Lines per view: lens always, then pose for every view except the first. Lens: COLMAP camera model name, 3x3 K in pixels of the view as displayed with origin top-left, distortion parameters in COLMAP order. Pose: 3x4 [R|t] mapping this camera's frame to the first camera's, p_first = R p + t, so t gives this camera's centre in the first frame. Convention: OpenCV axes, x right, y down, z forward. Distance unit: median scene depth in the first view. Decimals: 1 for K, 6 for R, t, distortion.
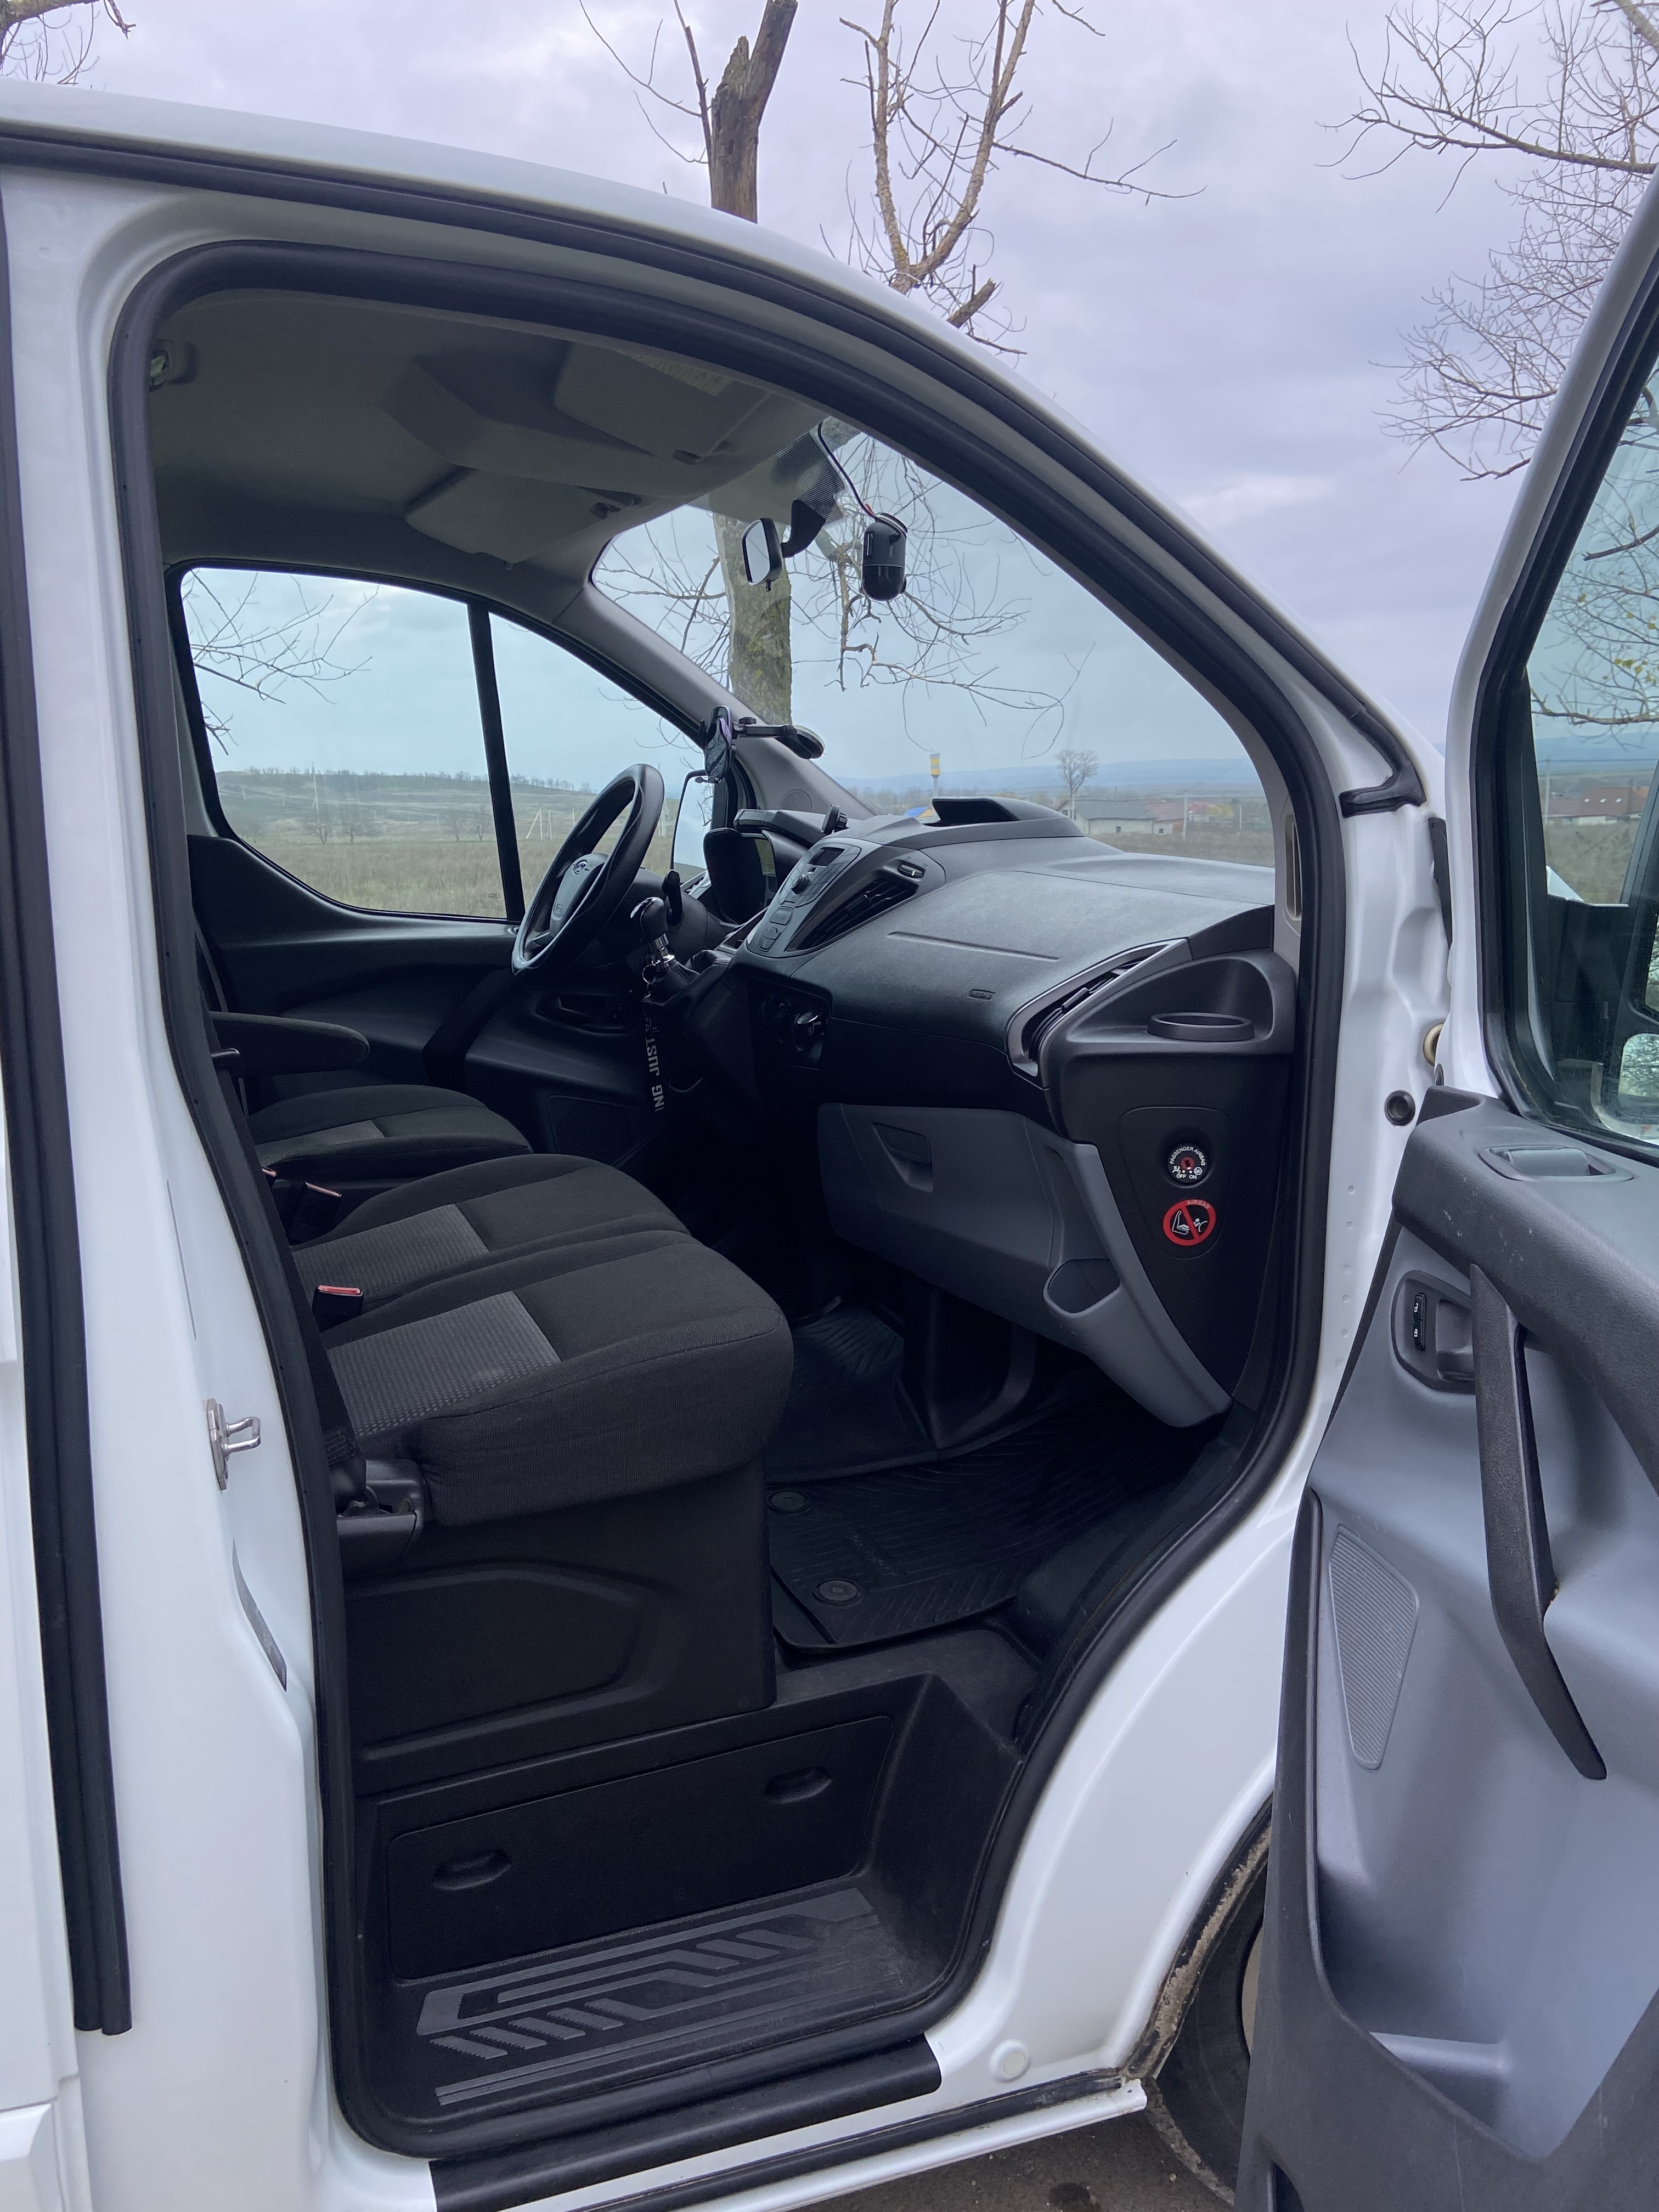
lens RADIAL K [[1639.9, 0, 815.2], [0, 1639.9, 1136.7], [0, 0, 1]] dist [0.132552, -0.145620]
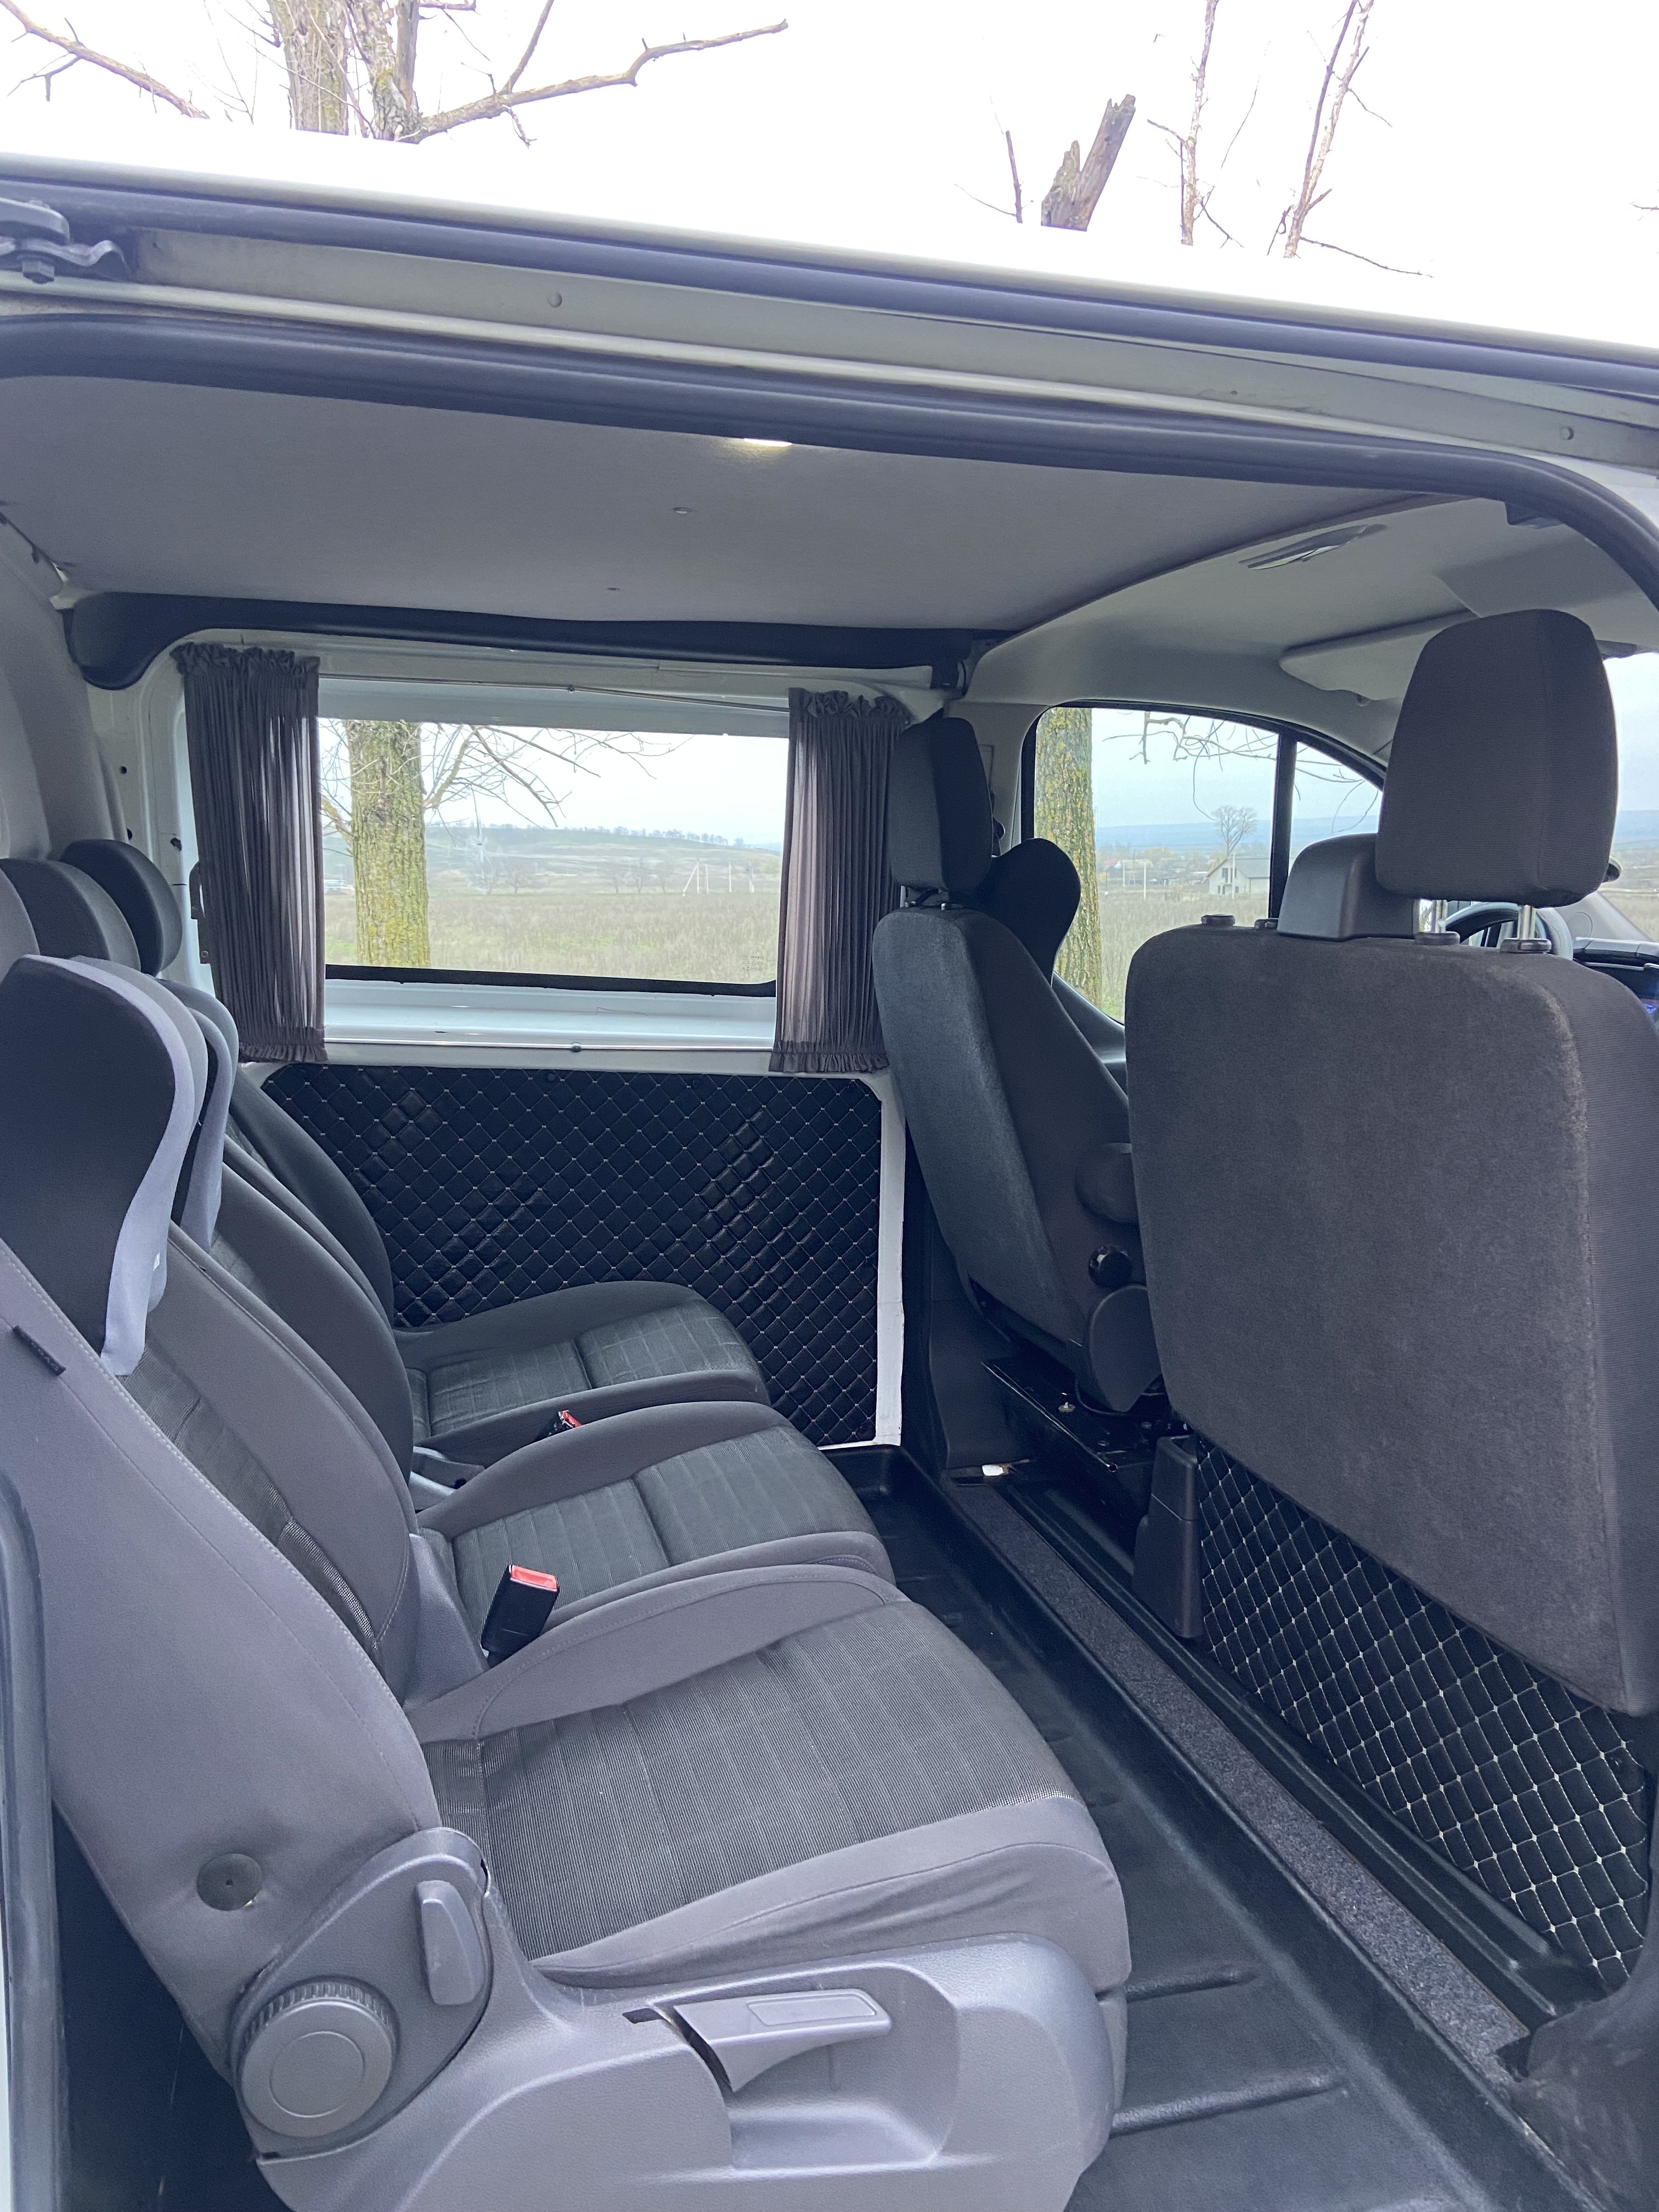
lens RADIAL K [[1654.7, 0, 836.9], [0, 1654.7, 1103.3], [0, 0, 1]] dist [0.125860, -0.155519]
pose [[0.997356, 0.026414, -0.067704, -0.073190], [-0.029989, 0.998179, -0.052347, -0.005969], [0.066198, 0.054239, 0.996331, -0.004775]]
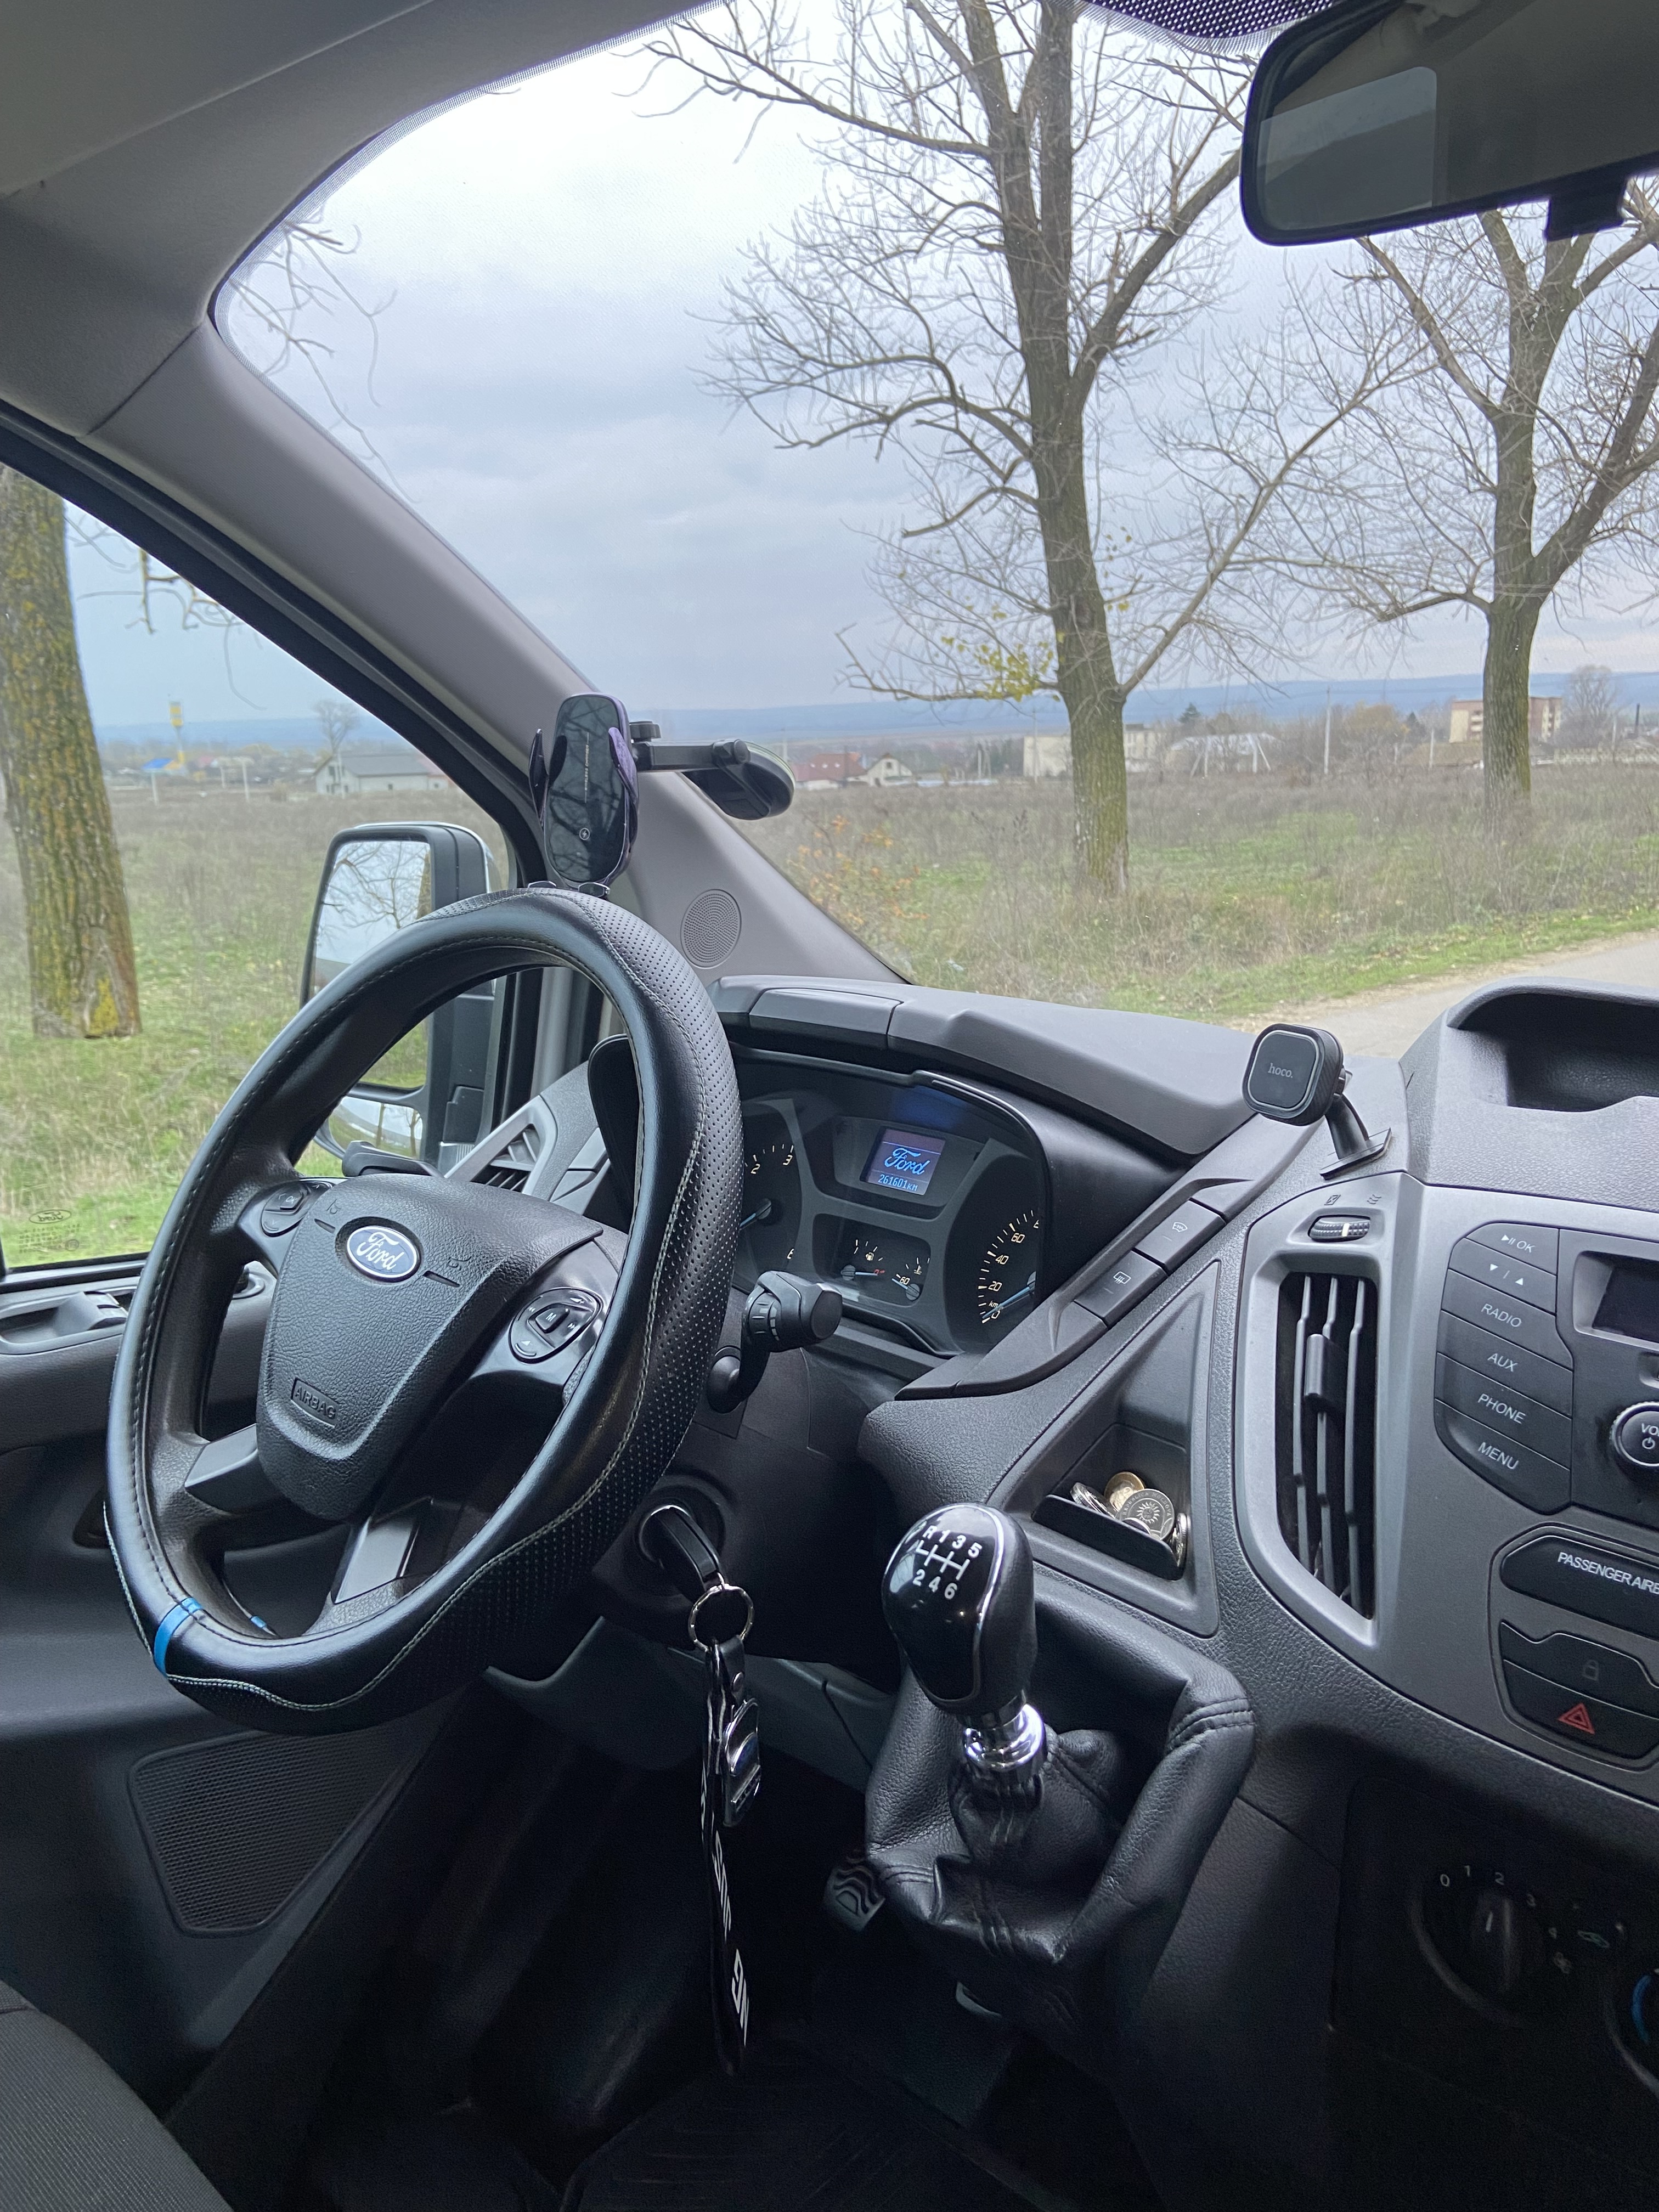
lens RADIAL K [[1654.7, 0, 836.9], [0, 1654.7, 1103.3], [0, 0, 1]] dist [0.125860, -0.155519]
pose [[0.905922, -0.089630, 0.413849, -0.032123], [0.087587, 0.995869, 0.023952, -0.032366], [-0.414286, 0.014549, 0.910030, 0.112384]]
